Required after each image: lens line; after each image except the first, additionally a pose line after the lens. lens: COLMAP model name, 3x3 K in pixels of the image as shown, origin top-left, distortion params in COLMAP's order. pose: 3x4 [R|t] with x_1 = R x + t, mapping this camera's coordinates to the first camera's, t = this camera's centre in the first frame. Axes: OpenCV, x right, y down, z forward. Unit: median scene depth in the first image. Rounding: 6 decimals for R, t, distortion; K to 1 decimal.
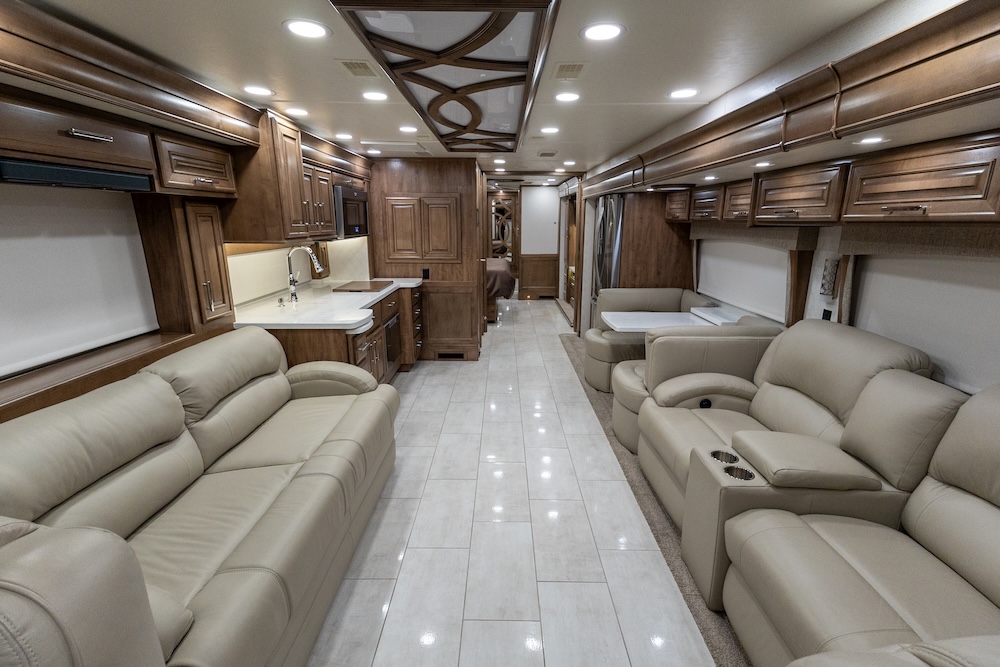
lens RADIAL K [[465.8, 0, 500.0], [0, 465.8, 333.5], [0, 0, 1]] dist [0.024440, -0.000353]
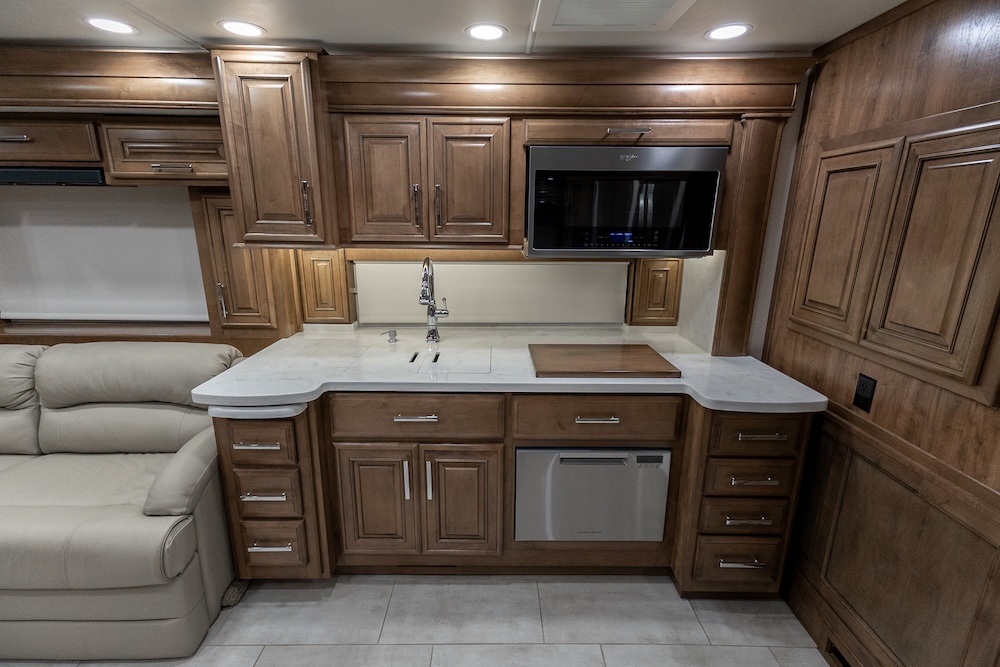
lens RADIAL K [[452.5, 0, 500.0], [0, 452.5, 333.5], [0, 0, 1]] dist [0.018268, -0.000646]
pose [[0.012683, 0.249507, -0.968290, 0.195549], [-0.243589, 0.939965, 0.239018, -0.292526], [0.969796, 0.232833, 0.072699, 1.208226]]
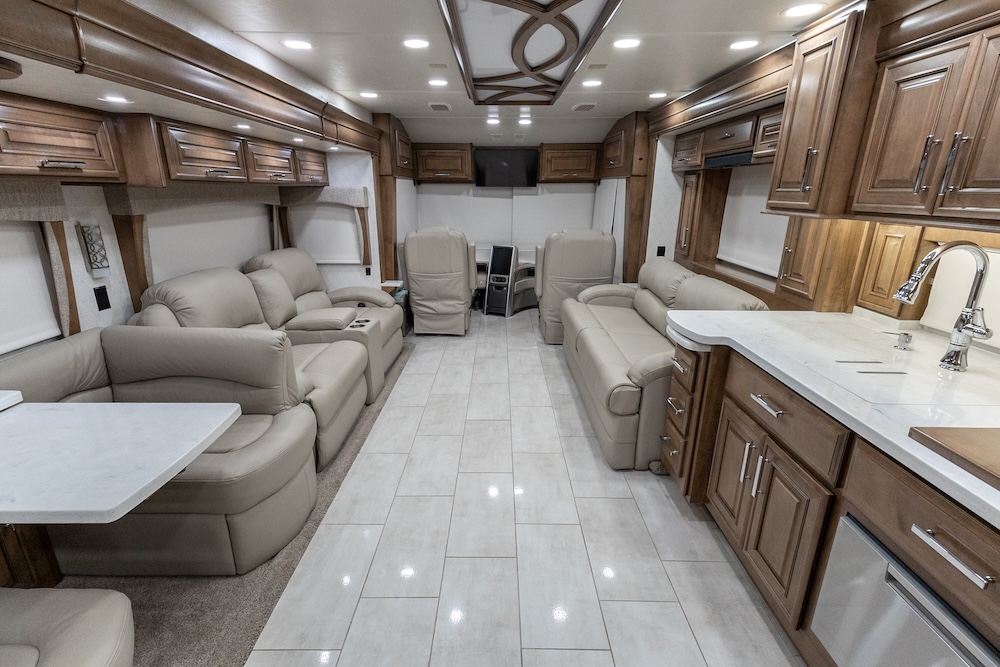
lens RADIAL K [[465.8, 0, 500.0], [0, 465.8, 333.5], [0, 0, 1]] dist [0.024440, -0.000353]
pose [[-0.999953, -0.006004, -0.007571, -0.013592], [-0.009046, 0.857076, 0.515111, -0.376227], [0.003397, 0.515155, -0.857090, 1.585617]]
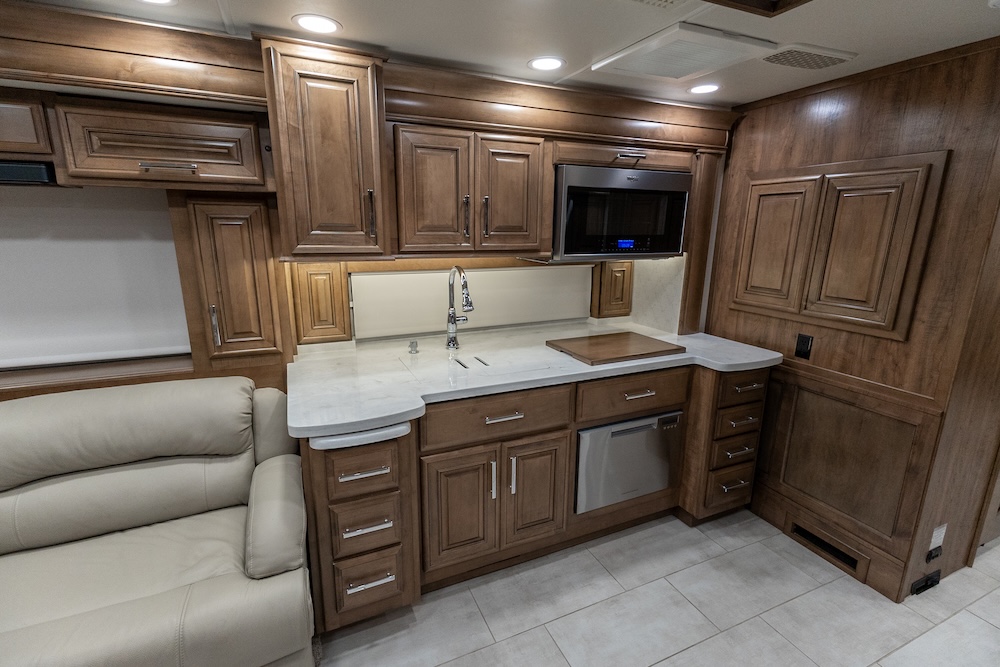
lens RADIAL K [[452.5, 0, 500.0], [0, 452.5, 333.5], [0, 0, 1]] dist [0.018268, -0.000646]
pose [[0.412914, 0.213444, -0.885406, 0.173616], [-0.222860, 0.966277, 0.129007, -0.215980], [0.883083, 0.144053, 0.446557, 0.891994]]
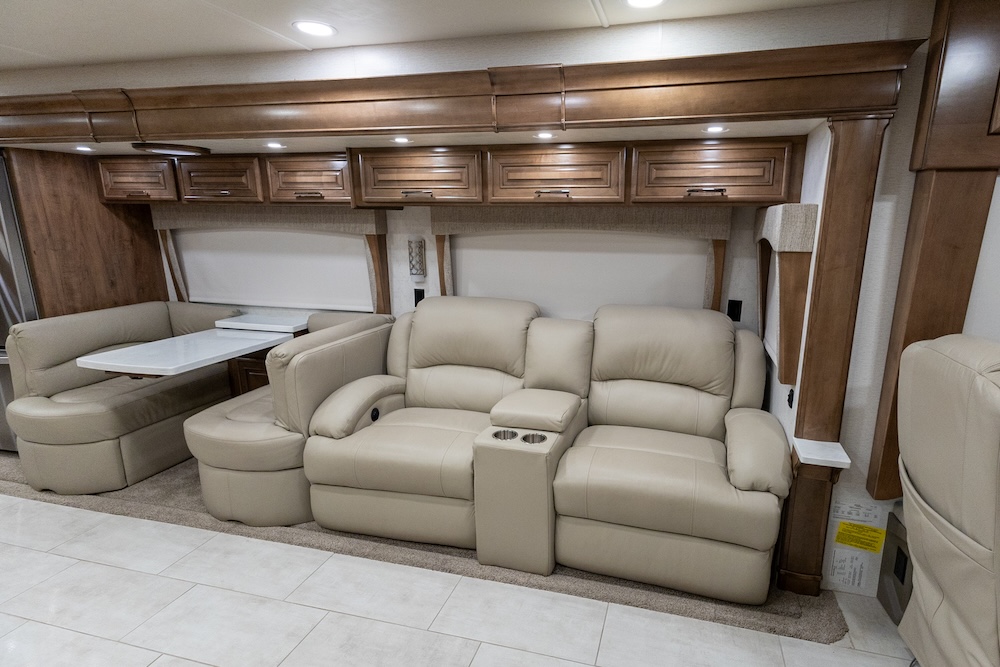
lens RADIAL K [[516.9, 0, 553.4], [0, 516.9, 331.3], [0, 0, 1]] dist [0.018376, -0.000328]
pose [[0.240518, -0.206873, 0.948343, -0.317406], [0.223102, 0.962648, 0.153411, -0.062106], [-0.944657, 0.174679, 0.277688, 0.366740]]
